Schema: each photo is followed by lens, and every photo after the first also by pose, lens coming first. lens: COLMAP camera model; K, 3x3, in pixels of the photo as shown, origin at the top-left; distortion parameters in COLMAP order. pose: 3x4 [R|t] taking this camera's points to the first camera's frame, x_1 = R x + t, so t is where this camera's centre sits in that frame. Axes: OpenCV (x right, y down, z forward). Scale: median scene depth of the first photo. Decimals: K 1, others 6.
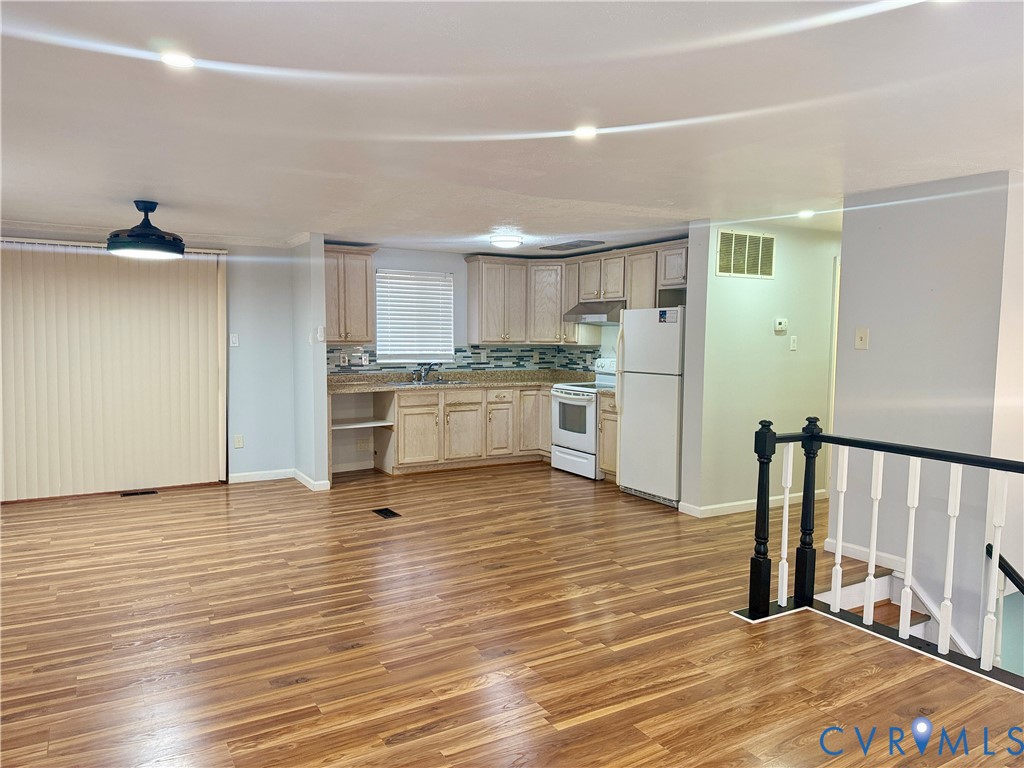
lens RADIAL K [[715.9, 0, 516.1], [0, 715.9, 386.3], [0, 0, 1]] dist [0.110307, -0.168924]
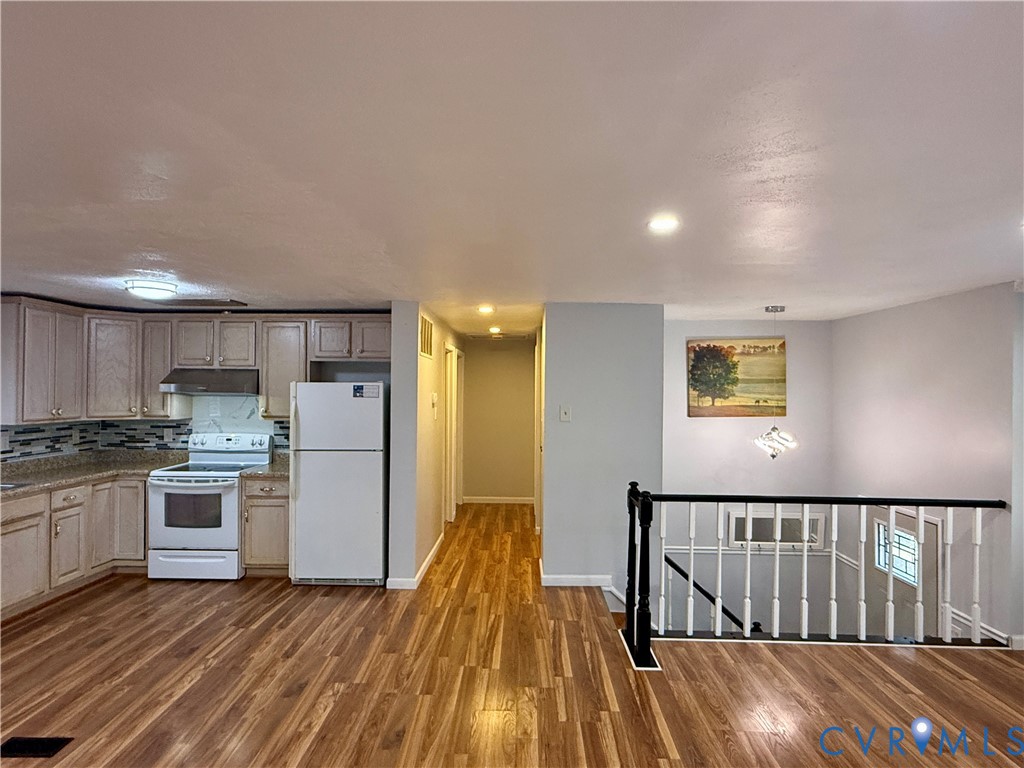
lens RADIAL K [[576.4, 0, 512.0], [0, 576.4, 384.0], [0, 0, 1]] dist [-0.002747, 0.001927]
pose [[0.530887, 0.003300, 0.847436, -0.274666], [0.059316, 0.997395, -0.041043, -0.049523], [-0.845365, 0.072055, 0.529308, 0.325073]]
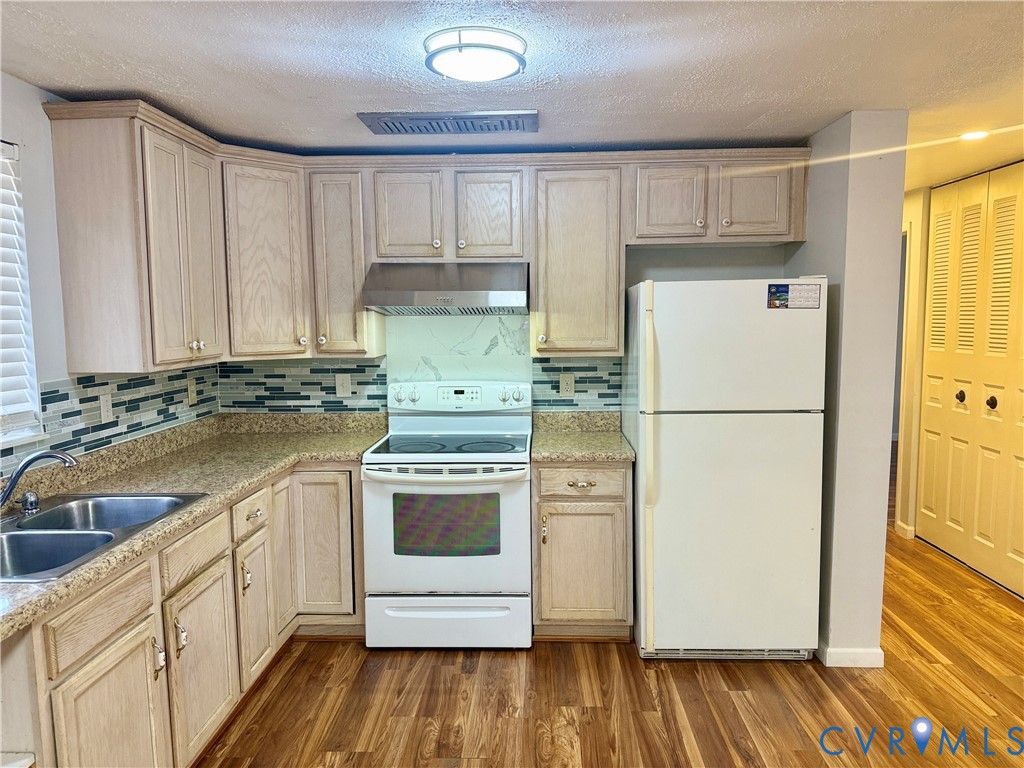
lens RADIAL K [[715.9, 0, 516.1], [0, 715.9, 386.3], [0, 0, 1]] dist [0.110307, -0.168924]
pose [[0.540439, -0.094934, 0.836010, -0.251266], [0.074505, 0.995111, 0.064837, -0.064124], [-0.838078, 0.027247, 0.544870, 0.696406]]
